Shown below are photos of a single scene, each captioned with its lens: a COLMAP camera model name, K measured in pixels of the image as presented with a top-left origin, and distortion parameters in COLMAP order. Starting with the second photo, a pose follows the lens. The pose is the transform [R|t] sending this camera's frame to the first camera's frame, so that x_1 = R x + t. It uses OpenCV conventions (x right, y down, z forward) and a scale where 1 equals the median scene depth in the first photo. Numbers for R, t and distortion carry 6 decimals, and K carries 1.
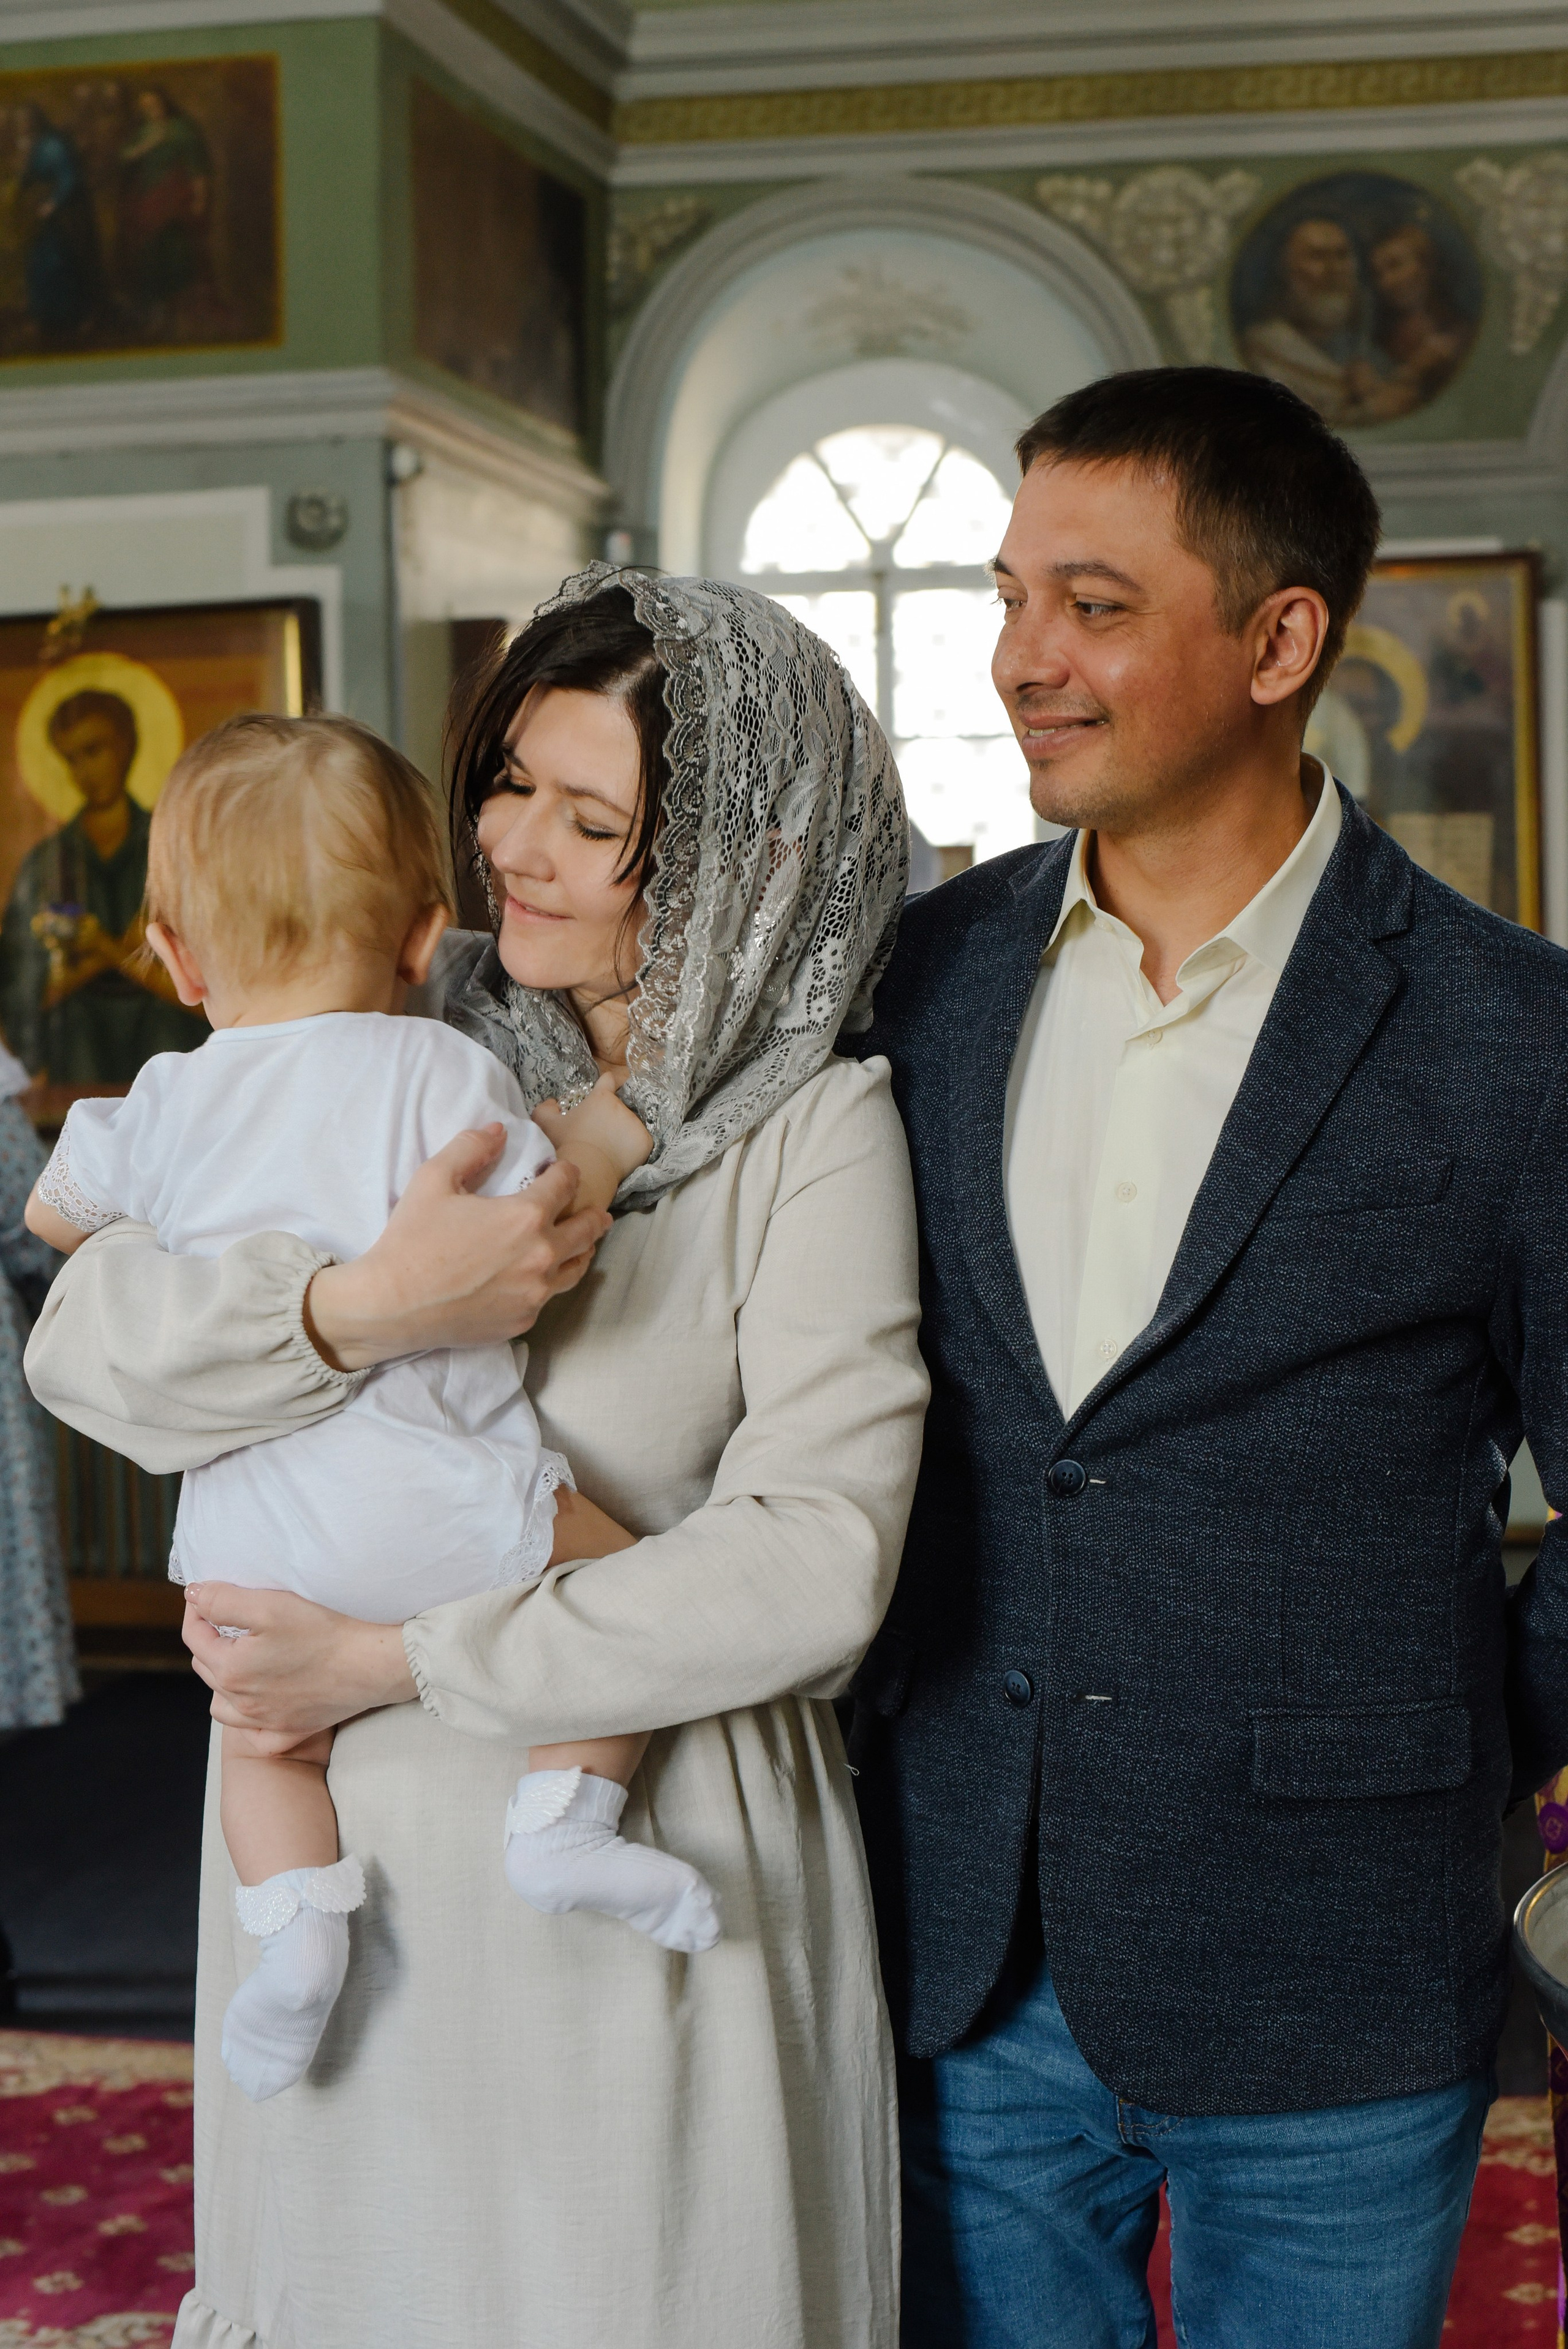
lens RADIAL K [[3633.9, 0, 784.0], [0, 3633.9, 1174.5], [0, 0, 1]] dist [-0.113354, 0.065900]
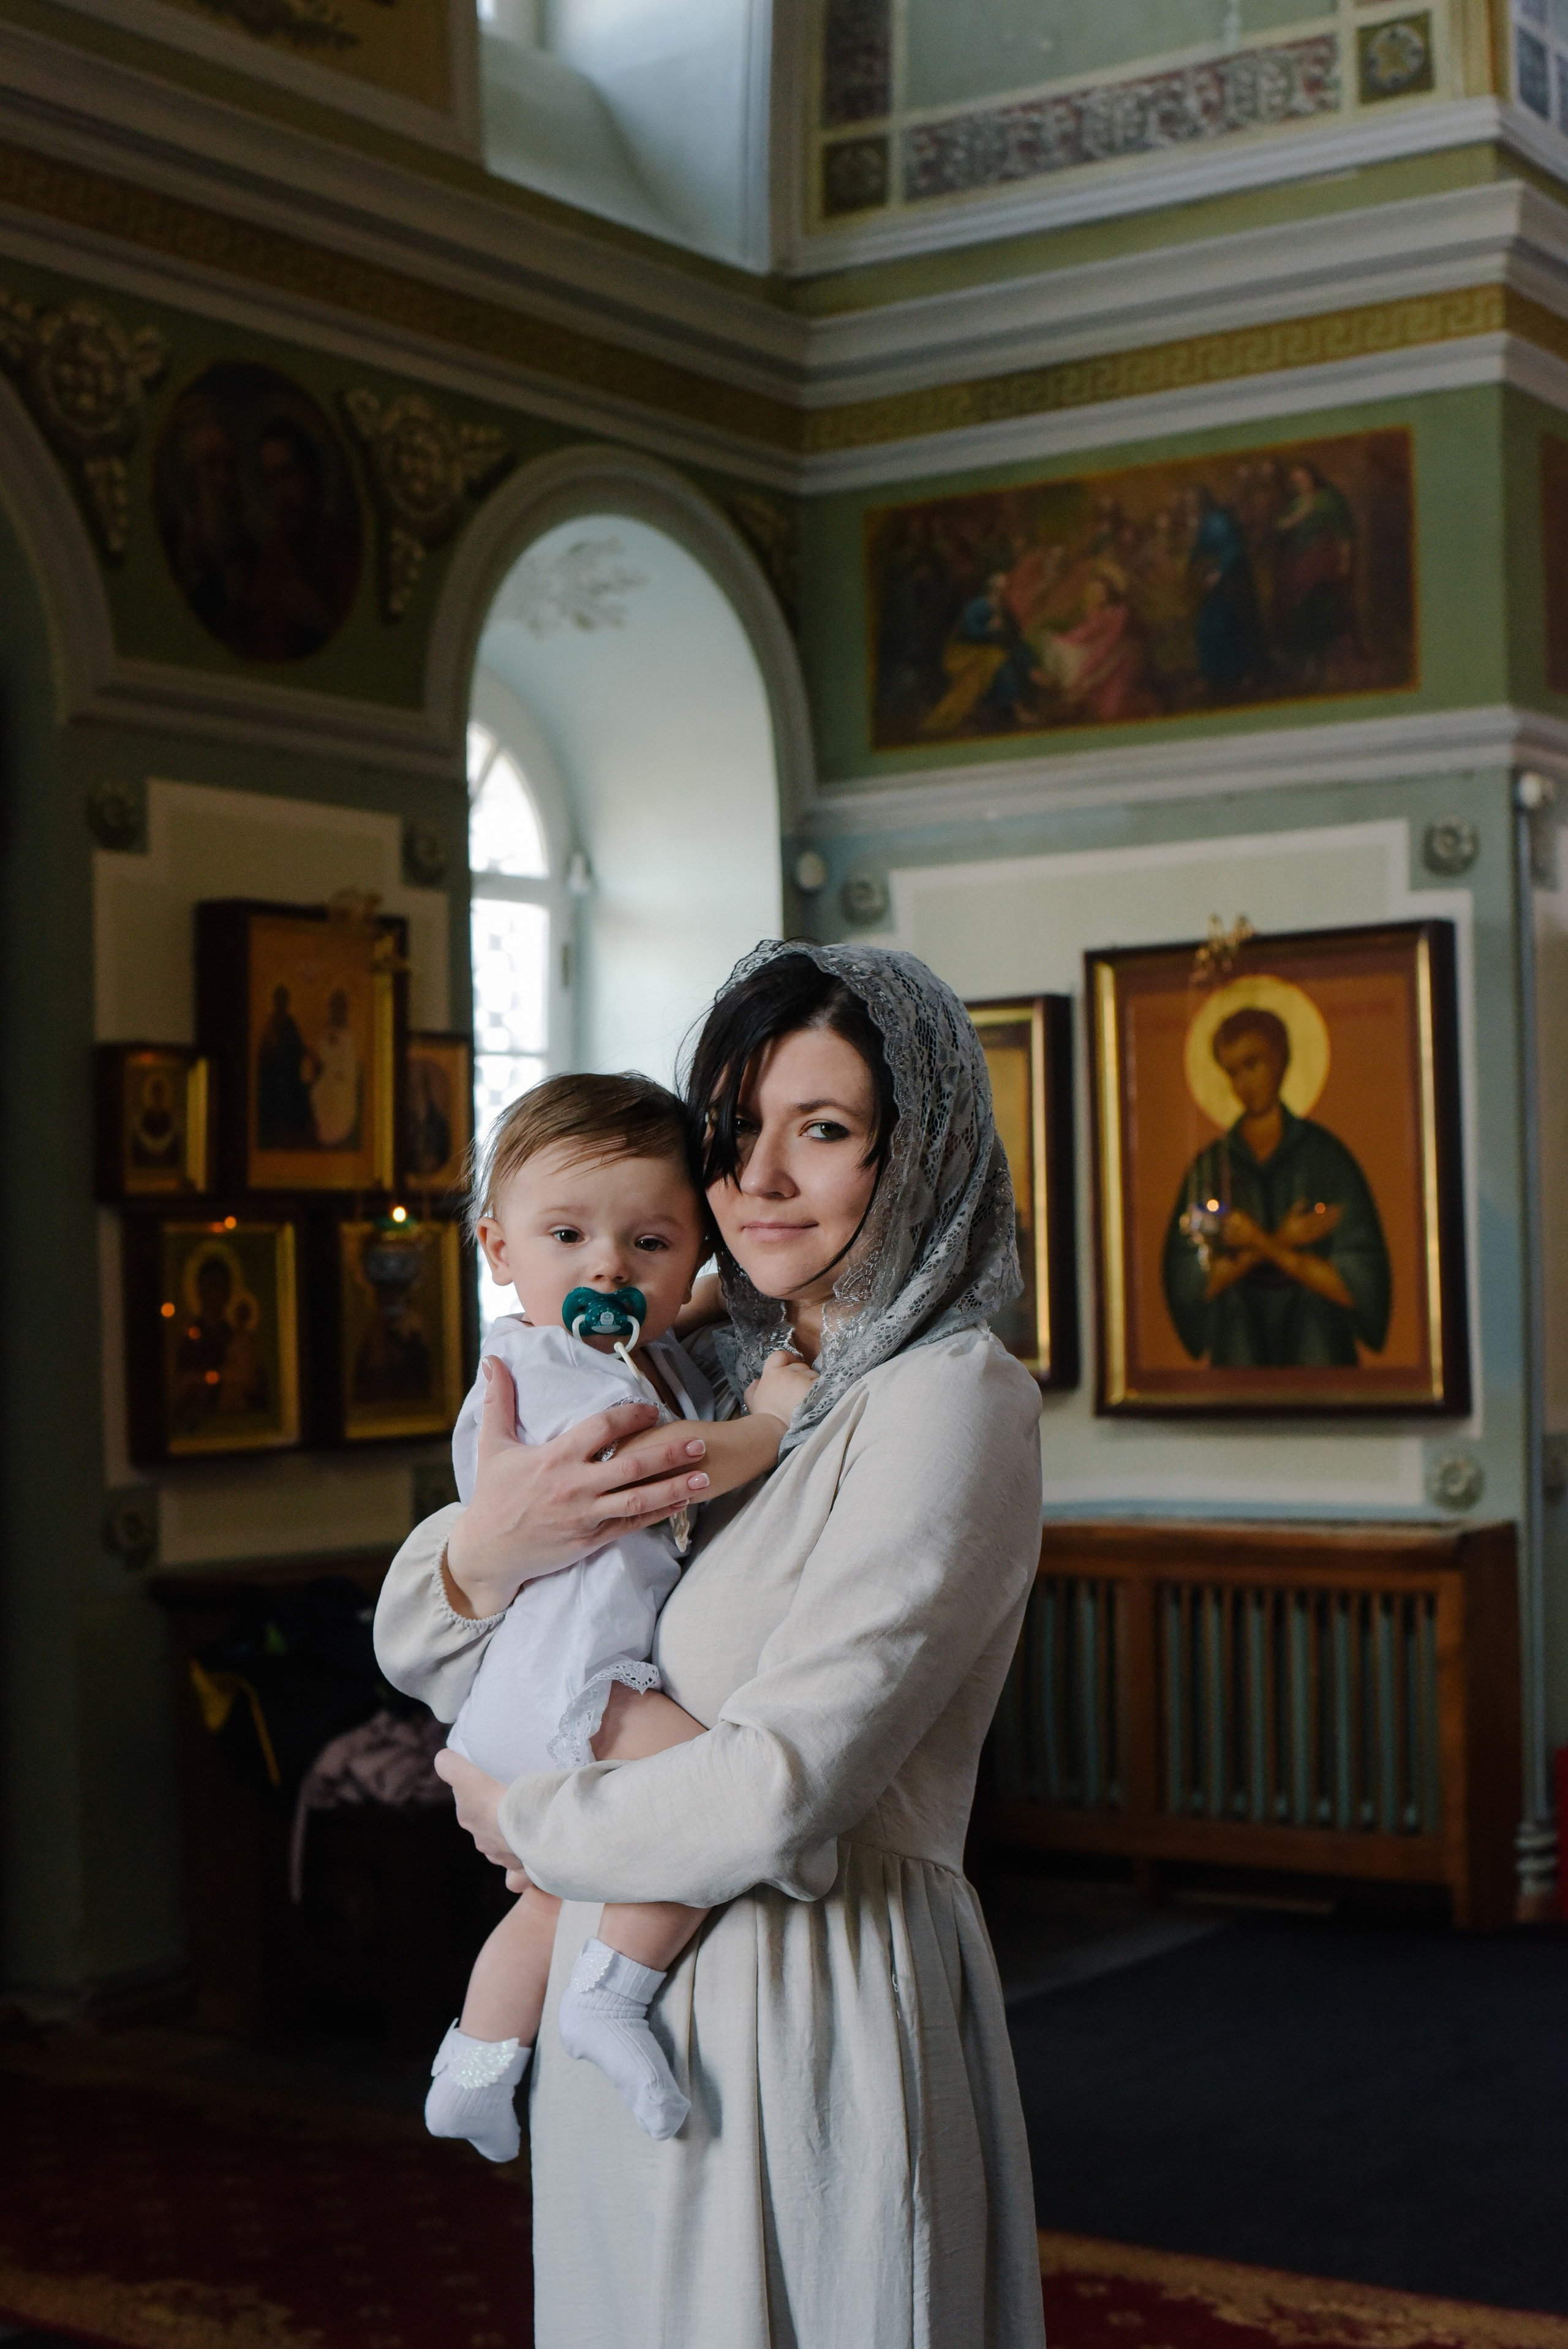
lens RADIAL K [[3633.9, 0, 784.0], [0, 3633.9, 1174.5], [0, 0, 1]] dist [-0.113354, 0.065900]
pose [[0.908384, -0.009846, -0.418021, 0.126325], [-0.023950, 0.996856, -0.075526, 0.002776], [0.417451, 0.078618, 0.905292, -0.050278]]
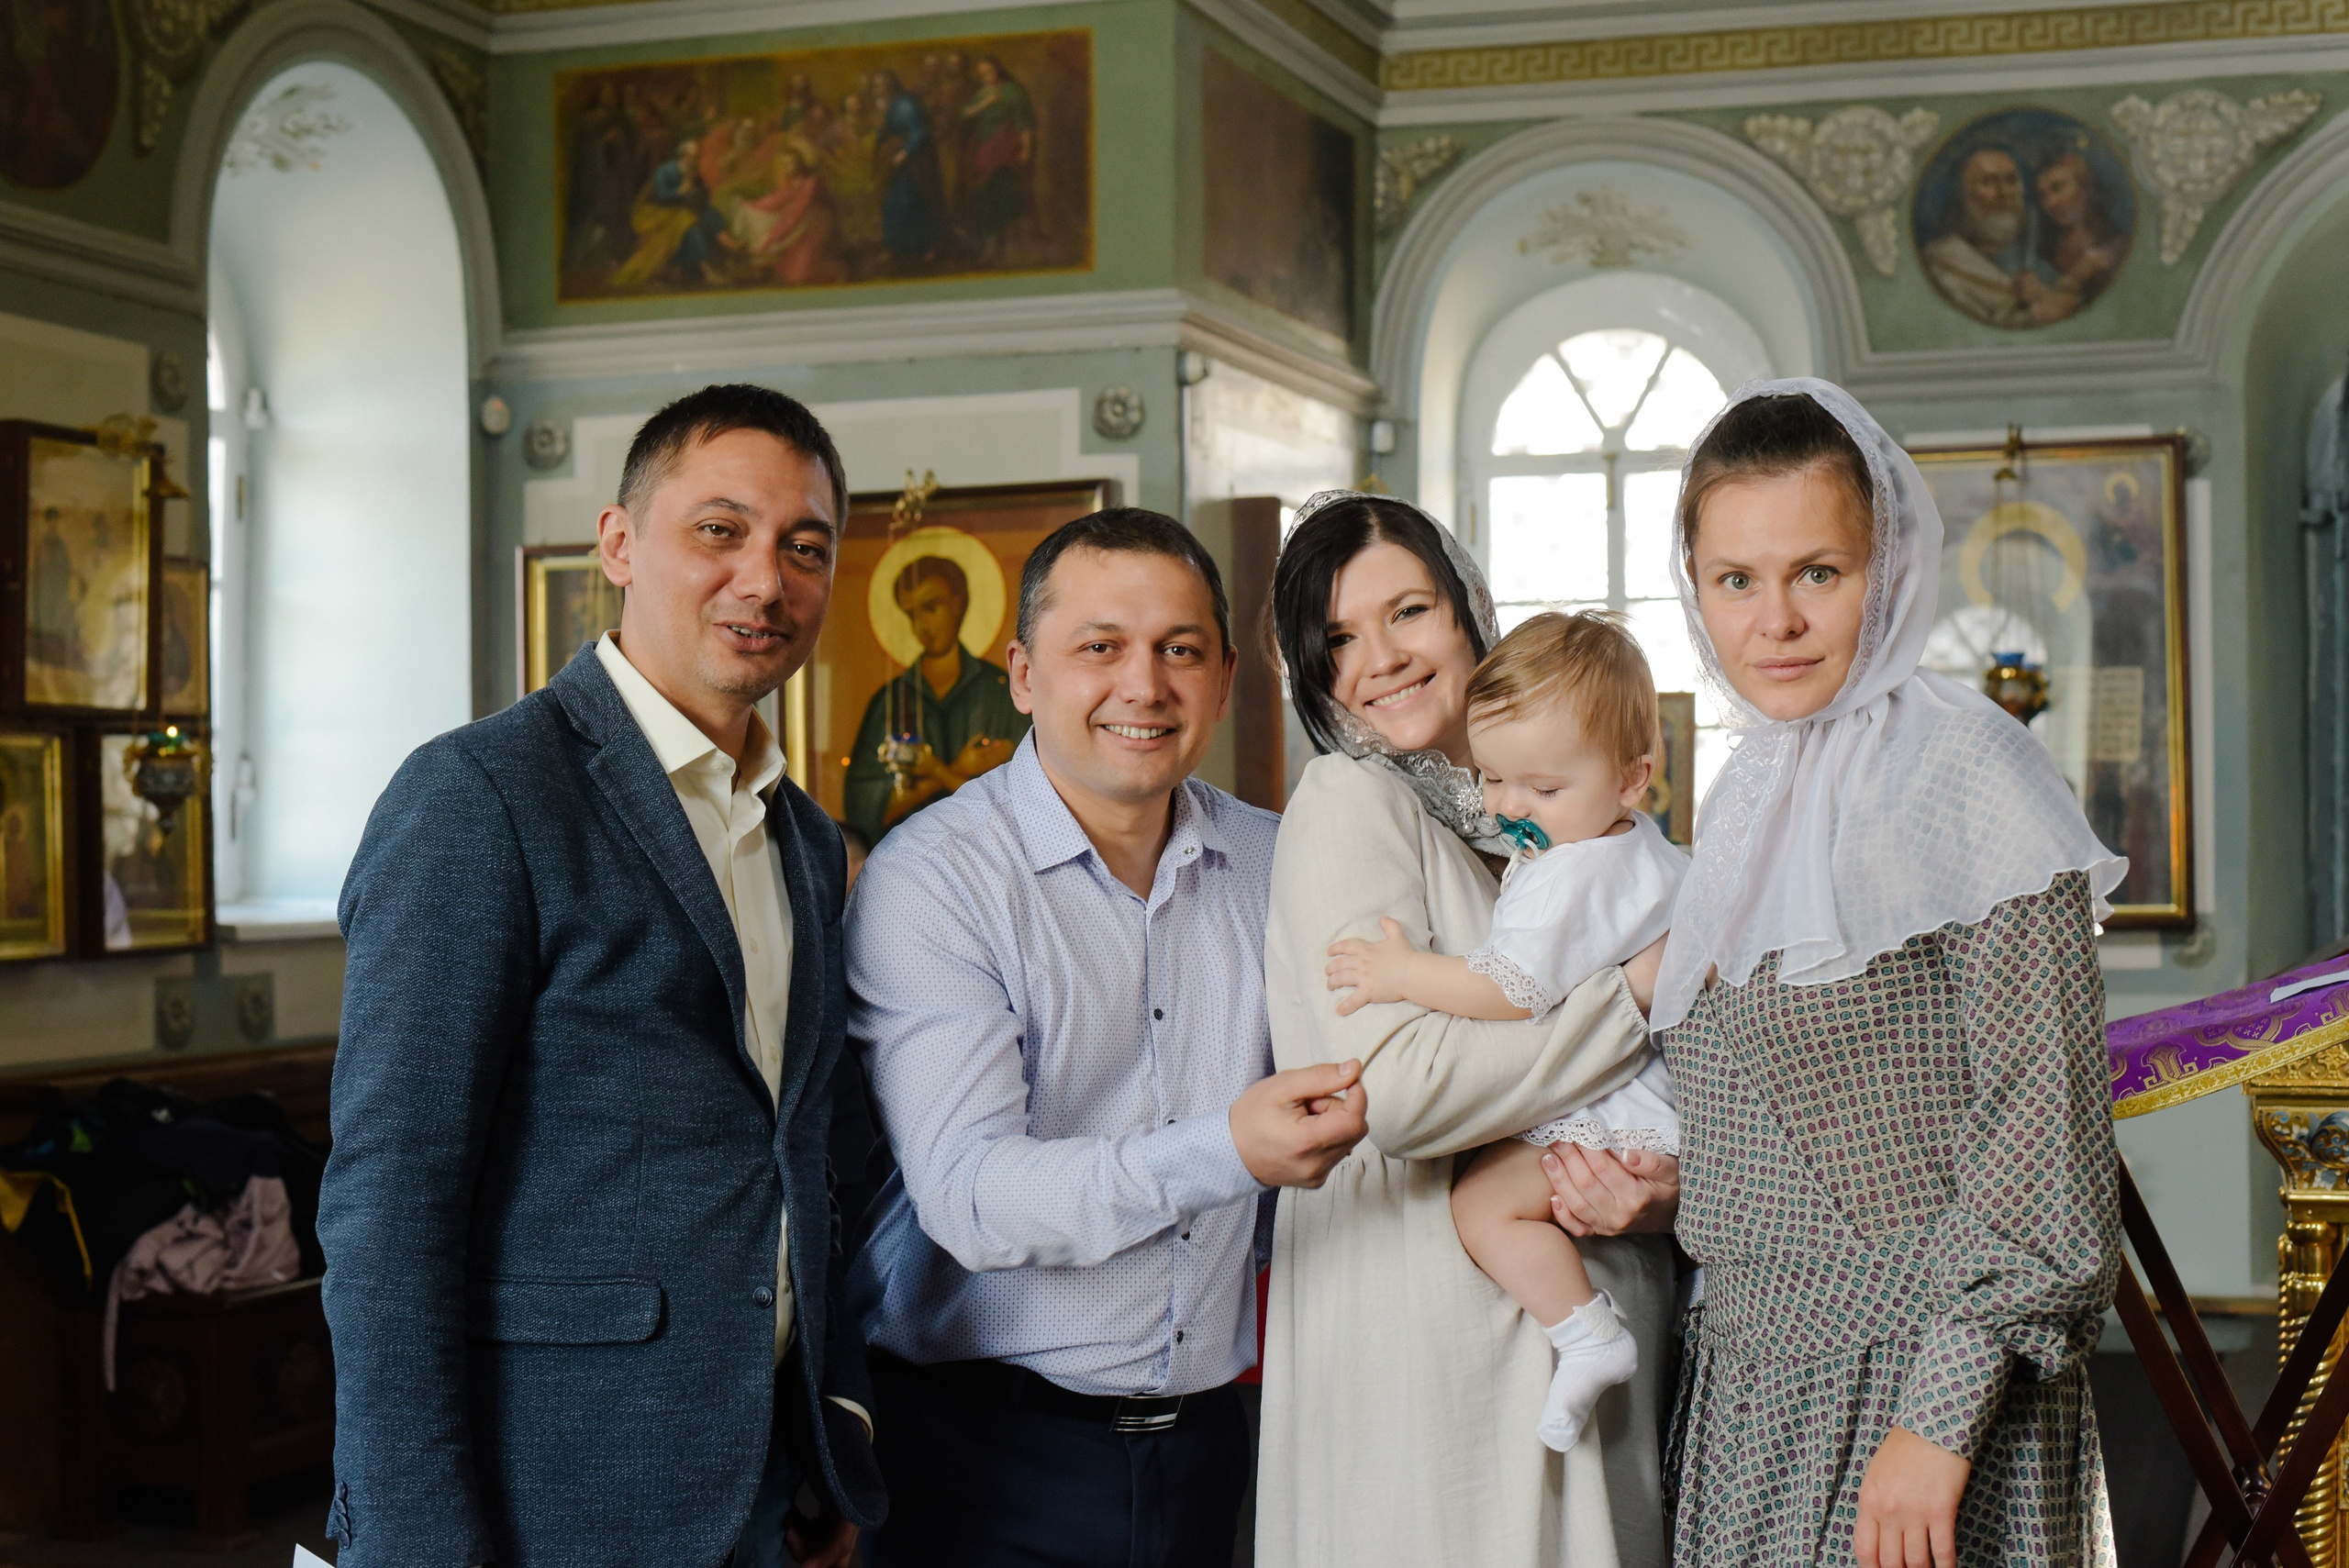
lens RADIAL K [[3633.8, 0, 1174.5], [0, 3633.8, 784.0], [0, 0, 1]] dist [-0.113354, 0.065900]
pose [[0.992586, 0.007428, -0.121320, 0.031193], [-0.015855, 0.997515, -0.068645, 0.019905], [0.120509, 0.070059, 0.990237, -0.157133]]
